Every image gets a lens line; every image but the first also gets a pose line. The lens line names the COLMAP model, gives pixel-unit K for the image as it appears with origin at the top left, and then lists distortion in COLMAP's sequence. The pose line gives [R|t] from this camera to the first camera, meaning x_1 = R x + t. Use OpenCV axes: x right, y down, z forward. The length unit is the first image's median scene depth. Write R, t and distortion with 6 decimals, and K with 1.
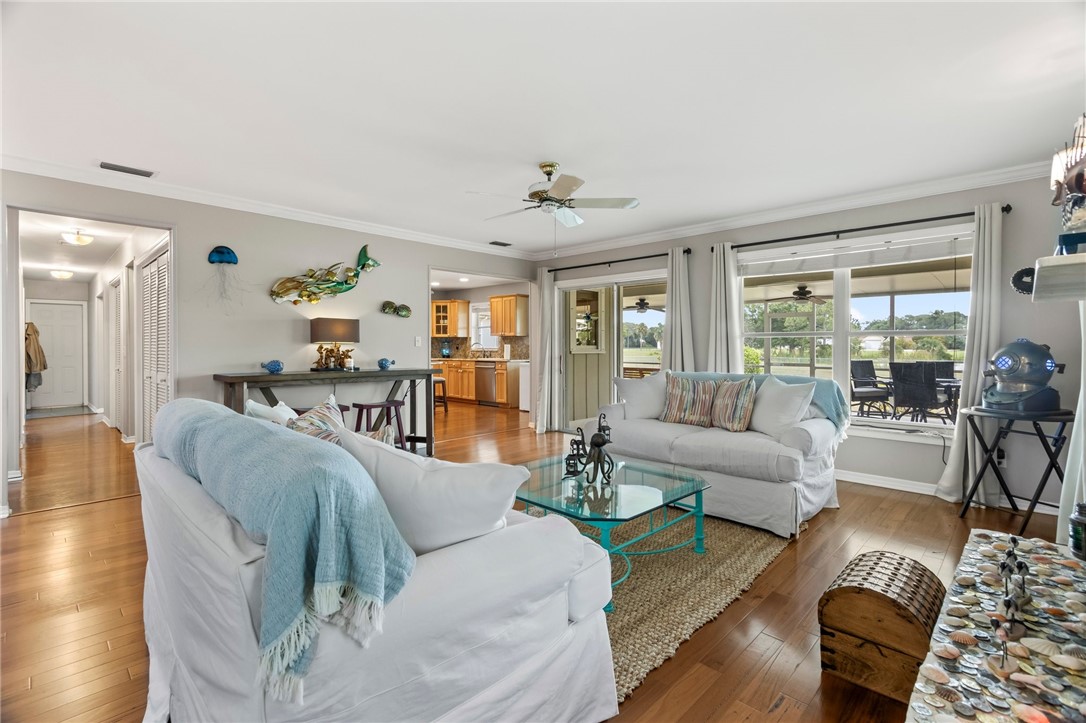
lens RADIAL K [[501.0, 0, 540.8], [0, 501.0, 354.2], [0, 0, 1]] dist [0.008572, -0.000729]
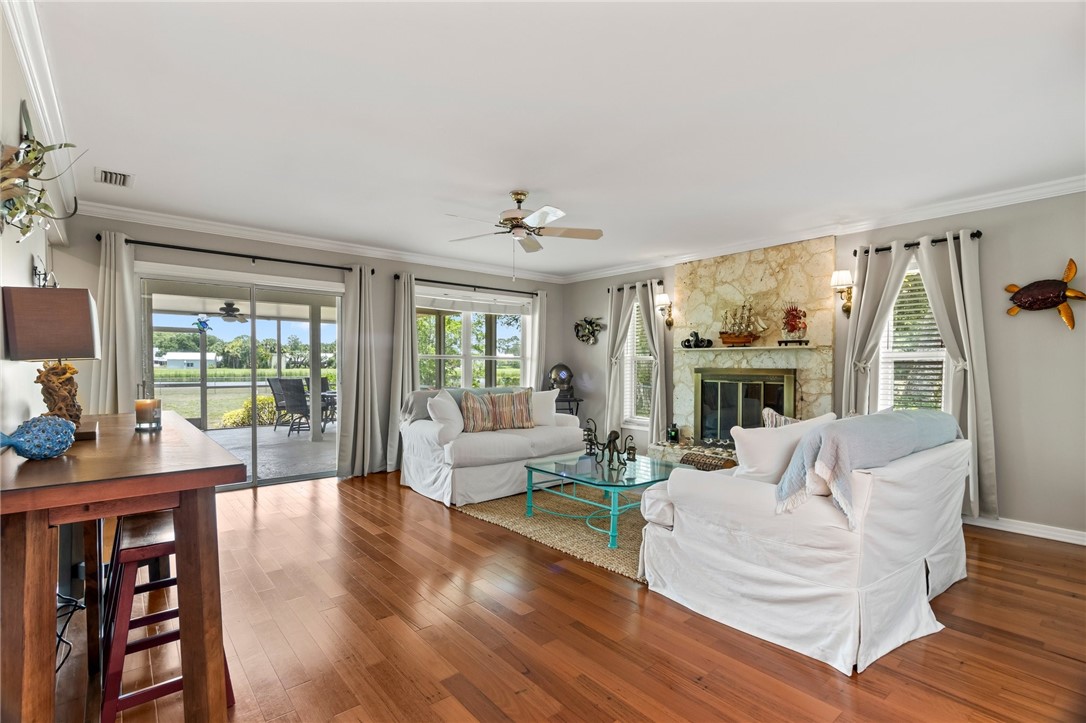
lens RADIAL K [[501.0, 0, 526.3], [0, 501.0, 371.0], [0, 0, 1]] dist [0.008572, -0.000729]
pose [[0.110820, -0.013005, 0.993755, -0.377638], [0.013626, 0.999840, 0.011566, -0.006980], [-0.993747, 0.012259, 0.110979, 0.319229]]
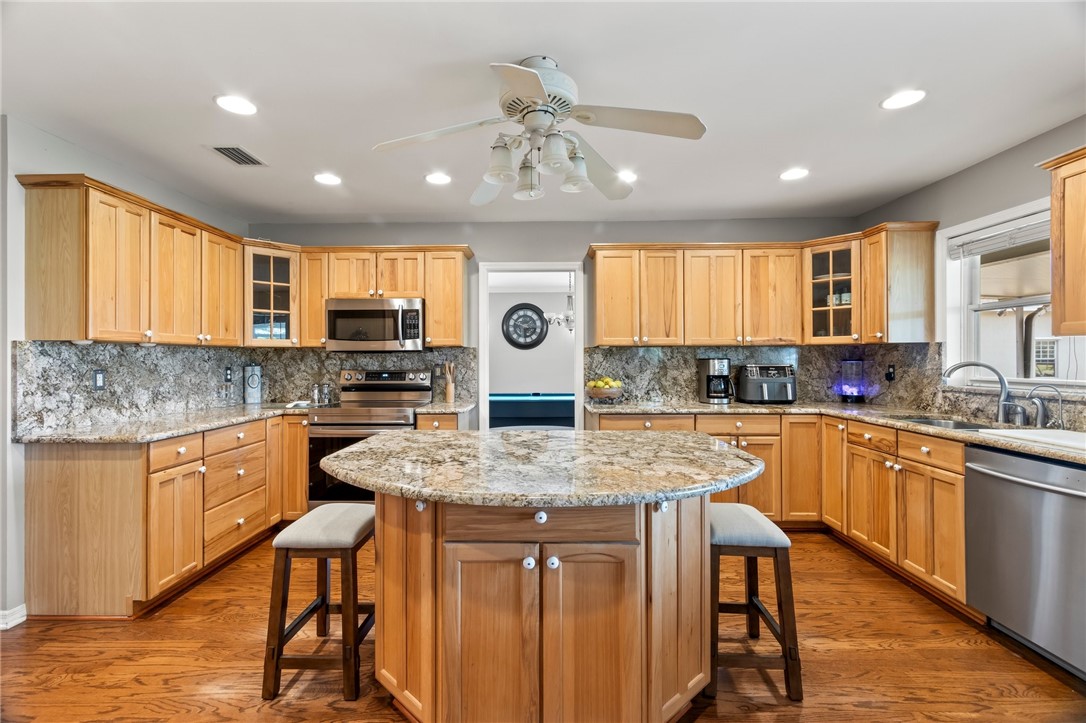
lens RADIAL K [[501.0, 0, 533.2], [0, 501.0, 357.4], [0, 0, 1]] dist [0.008572, -0.000729]
pose [[0.679693, -0.004693, -0.733481, -0.098297], [-0.008143, 0.999870, -0.013943, -0.022157], [0.733451, 0.015449, 0.679567, 0.710805]]
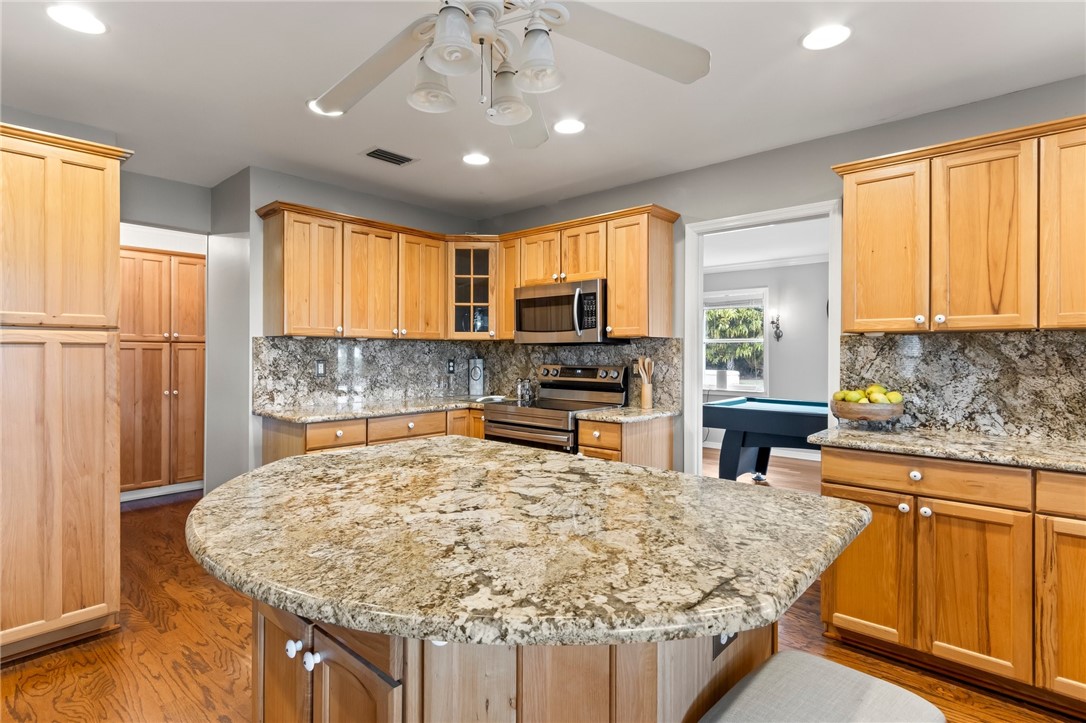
lens RADIAL K [[545.3, 0, 526.2], [0, 545.3, 353.6], [0, 0, 1]] dist [-0.000722, 0.001190]
pose [[0.023997, 0.001543, -0.999711, -0.096562], [-0.018610, 0.999826, 0.001096, -0.024761], [0.999539, 0.018579, 0.024022, 0.865857]]
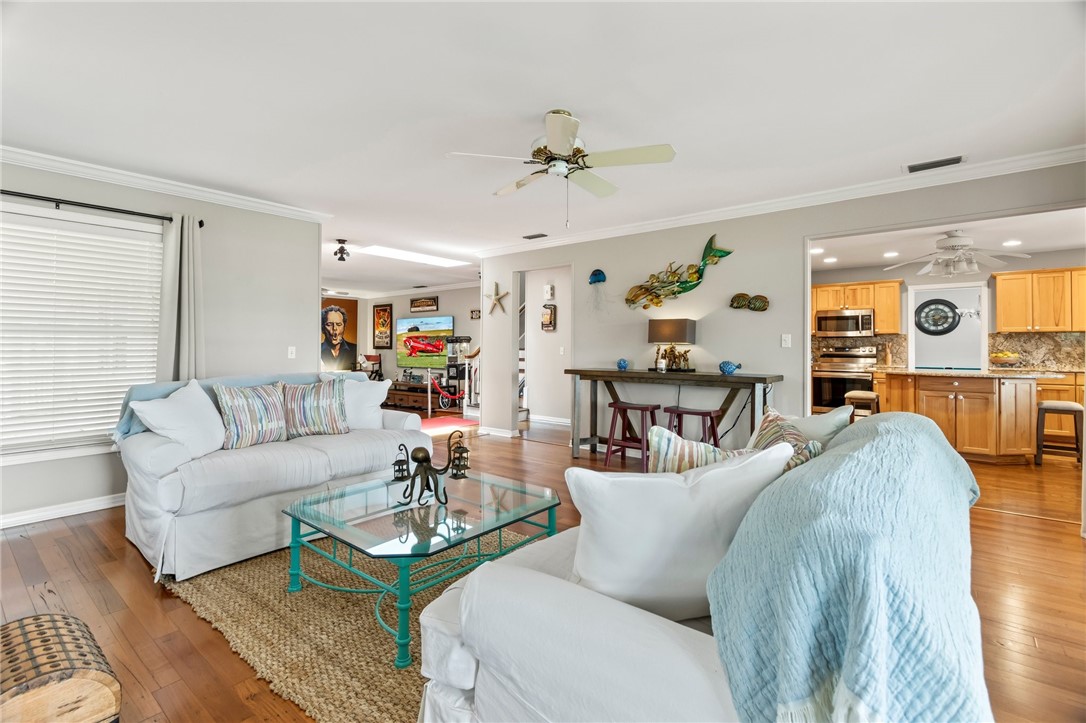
lens RADIAL K [[501.0, 0, 541.6], [0, 501.0, 342.0], [0, 0, 1]] dist [0.008572, -0.000729]
pose [[0.081134, -0.011110, -0.996641, 0.285825], [-0.017294, 0.999772, -0.012553, -0.004485], [0.996553, 0.018255, 0.080923, 0.337888]]
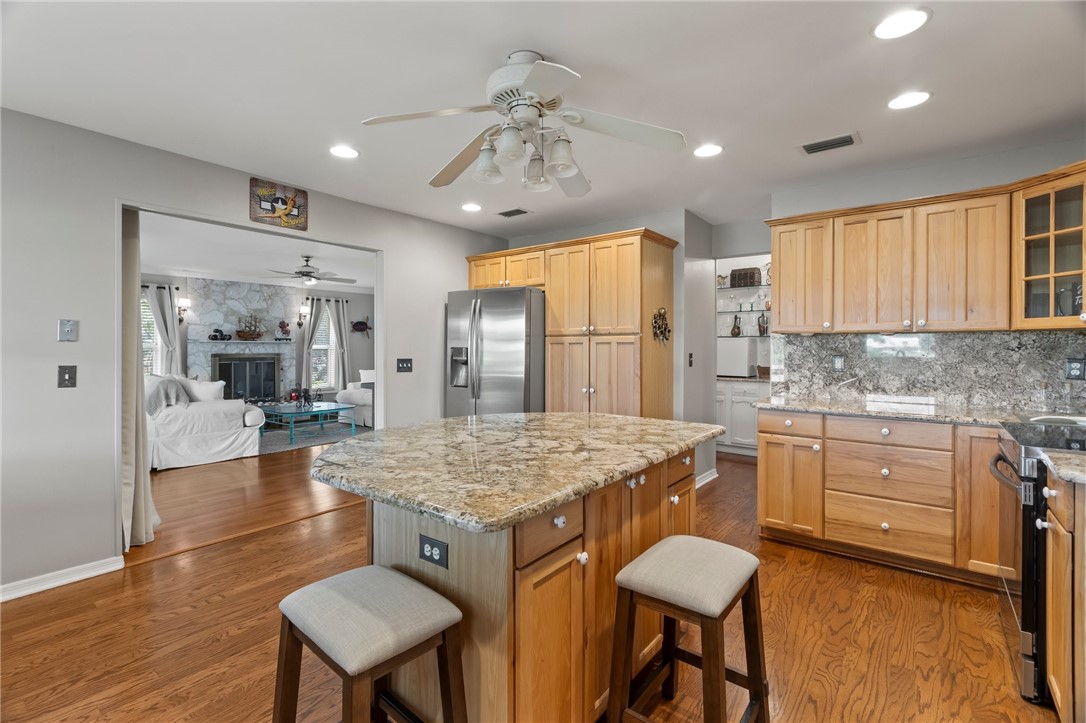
lens RADIAL K [[501.0, 0, 542.4], [0, 501.0, 350.1], [0, 0, 1]] dist [0.008572, -0.000729]
pose [[-0.994104, -0.001801, -0.108419, -0.238001], [-0.004195, 0.999752, 0.021857, -0.027904], [0.108352, 0.022183, -0.993865, 1.074327]]
